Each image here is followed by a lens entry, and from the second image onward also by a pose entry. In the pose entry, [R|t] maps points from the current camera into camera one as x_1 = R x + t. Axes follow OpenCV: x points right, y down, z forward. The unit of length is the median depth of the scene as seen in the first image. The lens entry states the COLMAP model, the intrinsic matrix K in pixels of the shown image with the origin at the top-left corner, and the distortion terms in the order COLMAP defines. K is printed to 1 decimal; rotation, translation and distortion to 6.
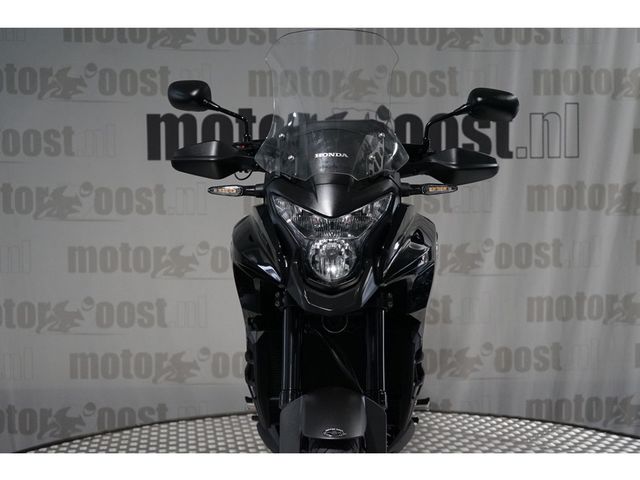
lens RADIAL K [[860.8, 0, 318.4], [0, 860.8, 241.1], [0, 0, 1]] dist [0.025380, 0.000000]
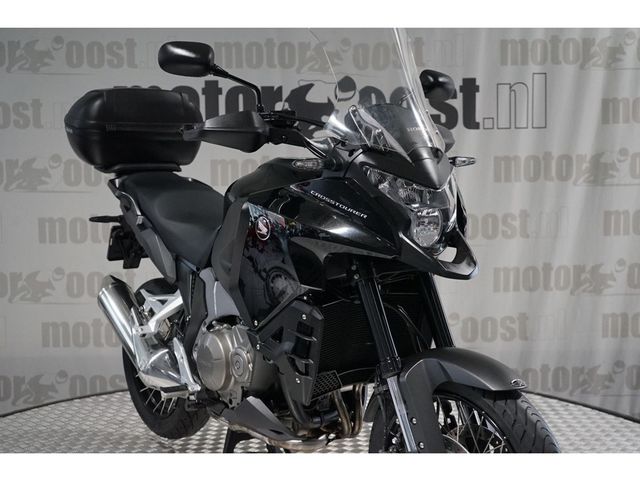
lens RADIAL K [[860.8, 0, 320.0], [0, 860.8, 241.4], [0, 0, 1]] dist [0.025380, 0.000000]
pose [[0.999626, -0.000206, -0.027342, 0.069164], [0.001086, 0.999481, 0.032204, 0.001783], [0.027321, -0.032222, 0.999107, -0.008619]]
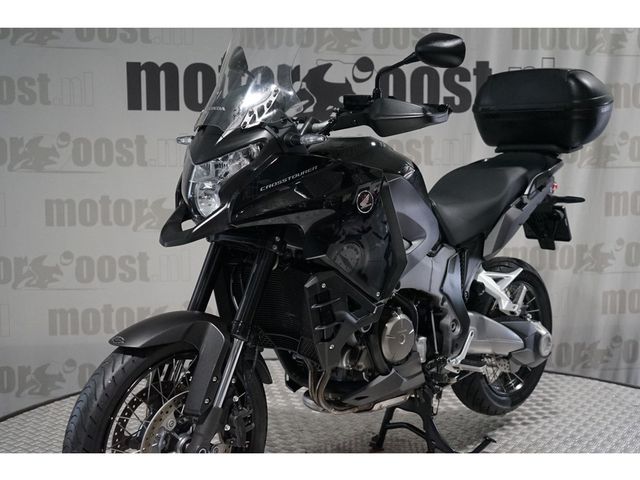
lens RADIAL K [[860.8, 0, 322.1], [0, 860.8, 236.5], [0, 0, 1]] dist [0.025380, 0.000000]
pose [[0.993954, -0.006168, 0.109628, -0.087677], [0.000557, 0.998691, 0.051138, -0.001304], [-0.109799, -0.050768, 0.992656, 0.005111]]
